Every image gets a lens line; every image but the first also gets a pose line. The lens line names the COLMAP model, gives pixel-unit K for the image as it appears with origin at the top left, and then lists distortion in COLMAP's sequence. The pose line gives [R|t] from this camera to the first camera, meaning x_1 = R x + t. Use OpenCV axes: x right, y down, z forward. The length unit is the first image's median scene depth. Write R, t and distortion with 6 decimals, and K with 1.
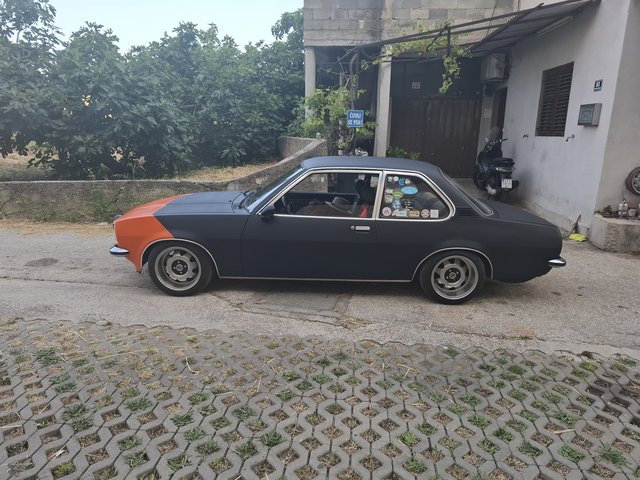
lens RADIAL K [[446.9, 0, 320.0], [0, 446.9, 240.0], [0, 0, 1]] dist [0.088728, -0.076519]
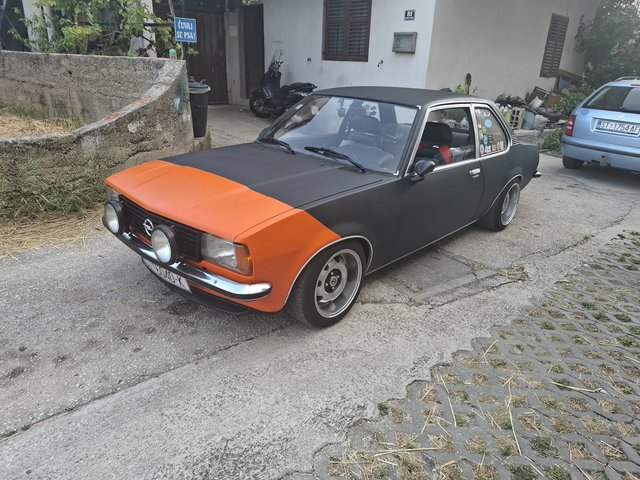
lens RADIAL K [[446.9, 0, 320.0], [0, 446.9, 240.0], [0, 0, 1]] dist [0.088728, -0.076519]
pose [[0.653773, -0.266988, 0.708025, -0.774546], [0.147937, 0.962727, 0.226431, -0.143277], [-0.742089, -0.043291, 0.668902, 0.616511]]
